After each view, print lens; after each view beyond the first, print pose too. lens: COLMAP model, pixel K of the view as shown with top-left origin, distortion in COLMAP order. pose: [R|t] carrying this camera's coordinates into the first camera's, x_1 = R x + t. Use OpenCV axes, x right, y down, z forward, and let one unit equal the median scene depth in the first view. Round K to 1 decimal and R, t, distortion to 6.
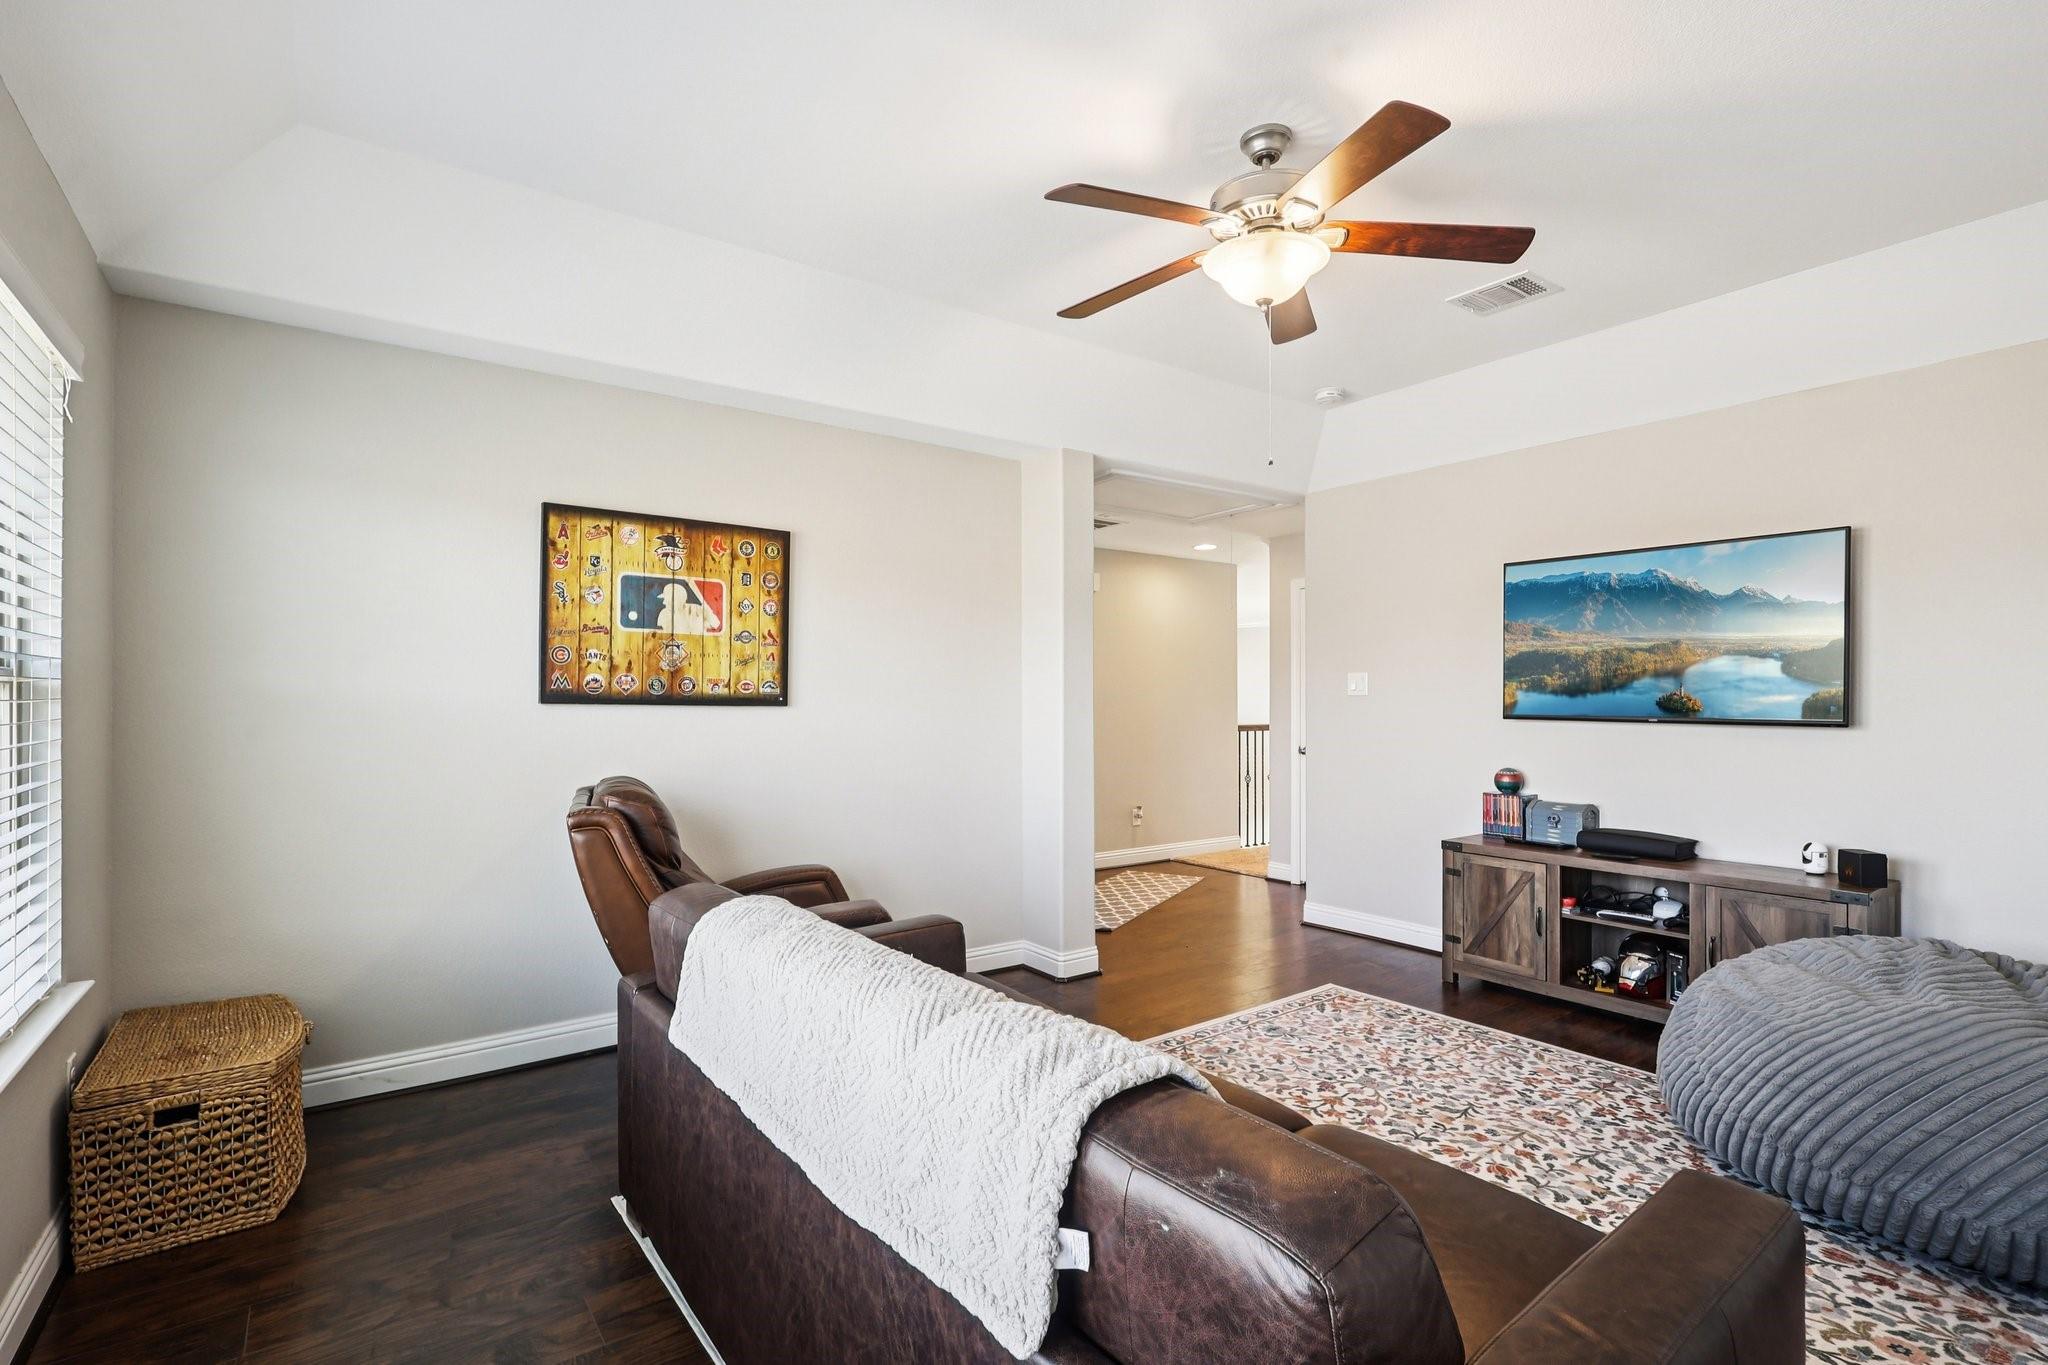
lens RADIAL K [[956.5, 0, 1020.3], [0, 956.5, 691.3], [0, 0, 1]] dist [0.003119, 0.001163]
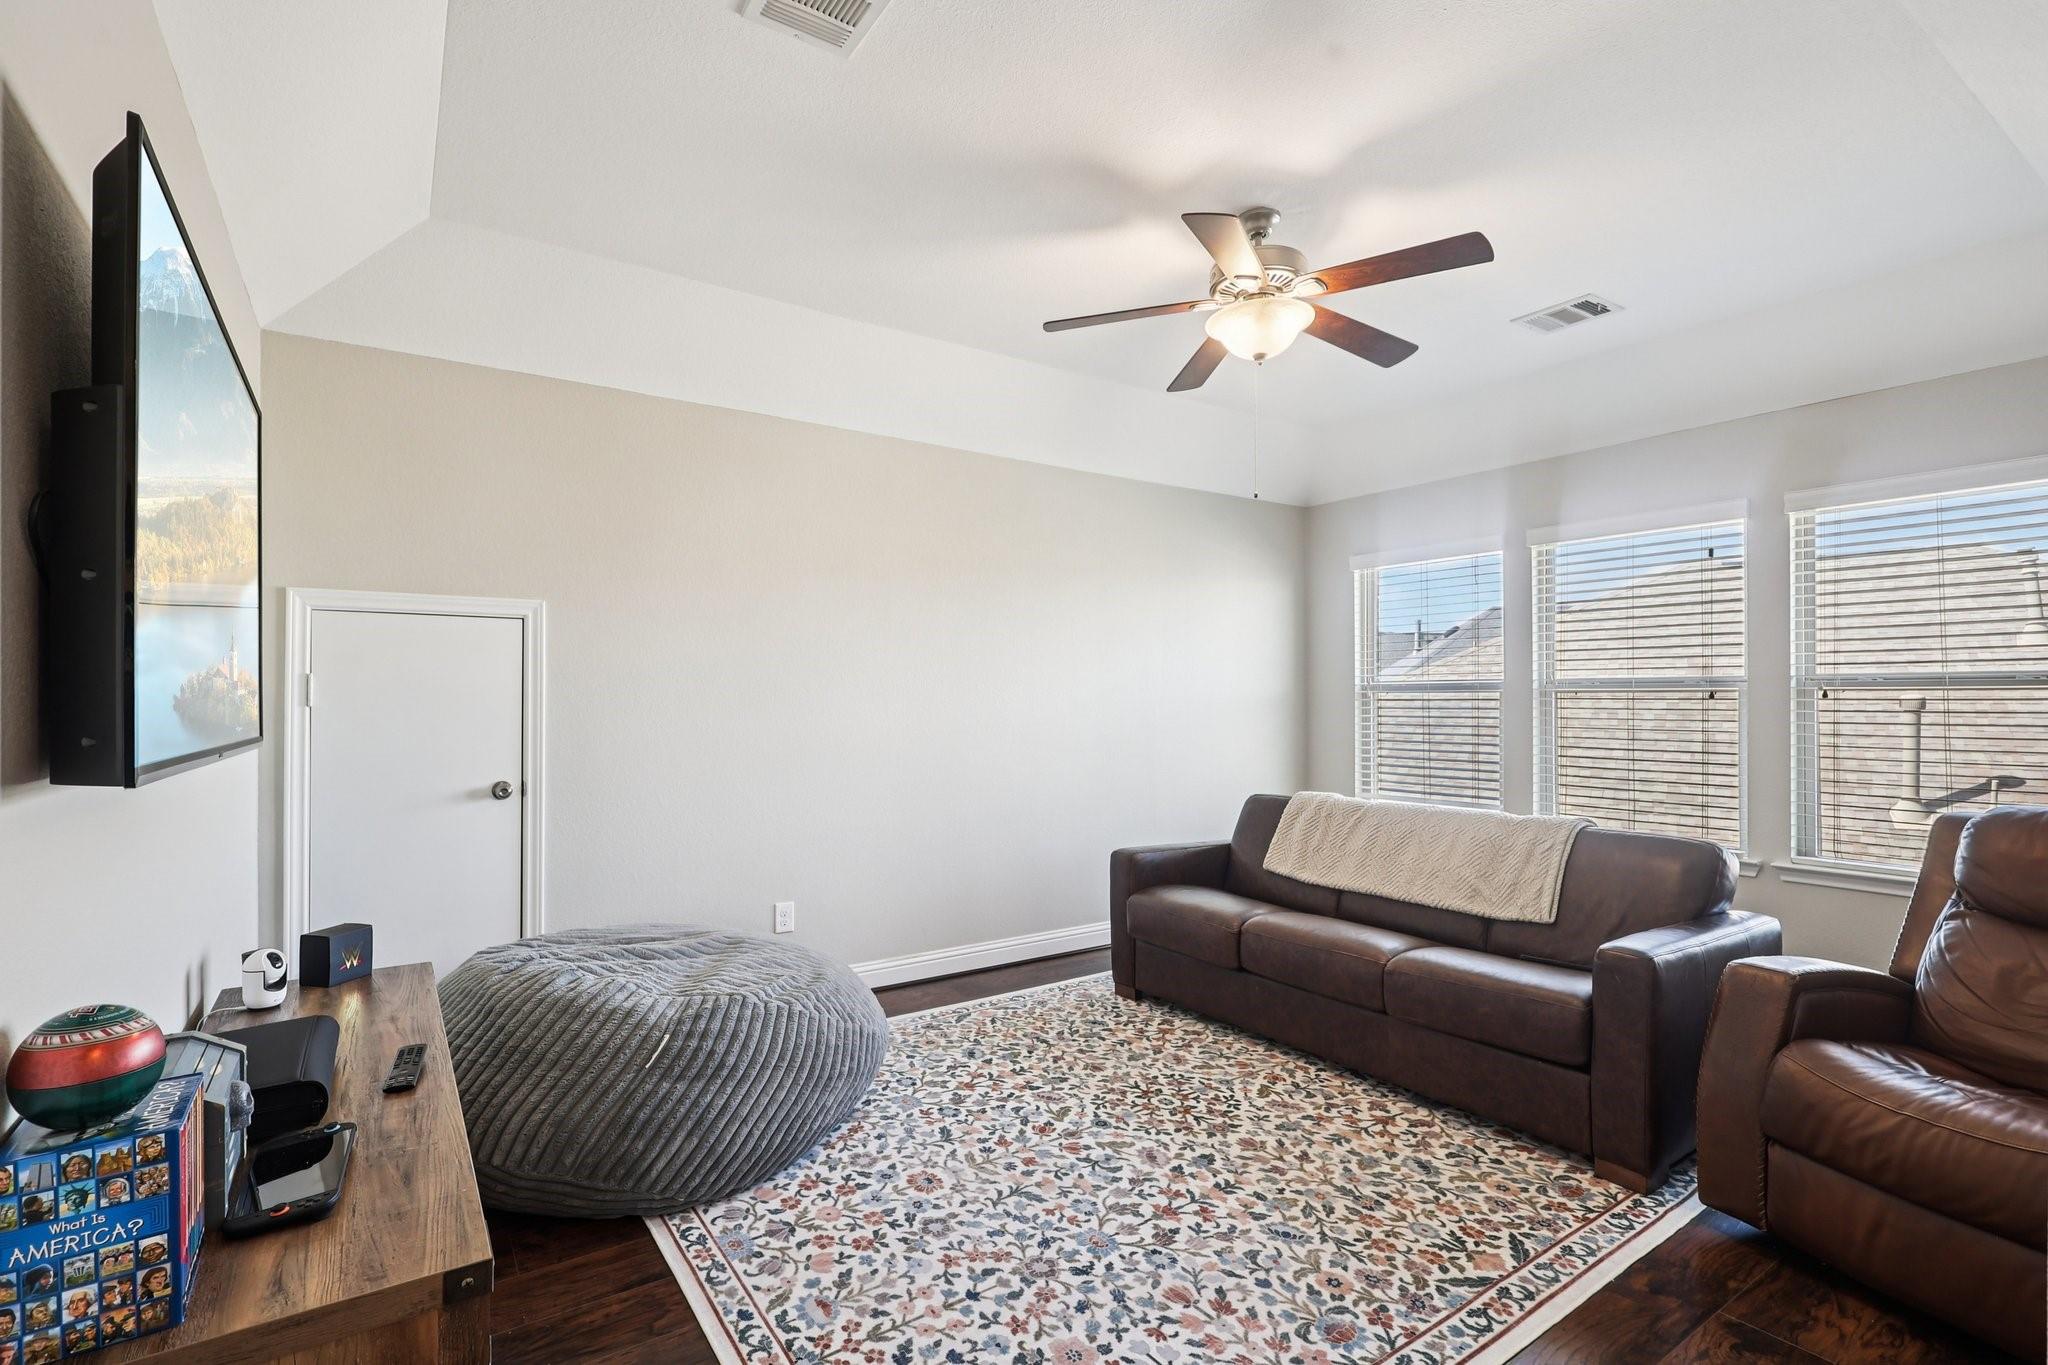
lens RADIAL K [[956.5, 0, 1030.4], [0, 956.5, 691.1], [0, 0, 1]] dist [0.003119, 0.001163]
pose [[-0.999701, -0.001165, 0.024432, 0.404794], [-0.001551, 0.999874, -0.015772, 0.014605], [-0.024410, -0.015805, -0.999577, 1.732892]]
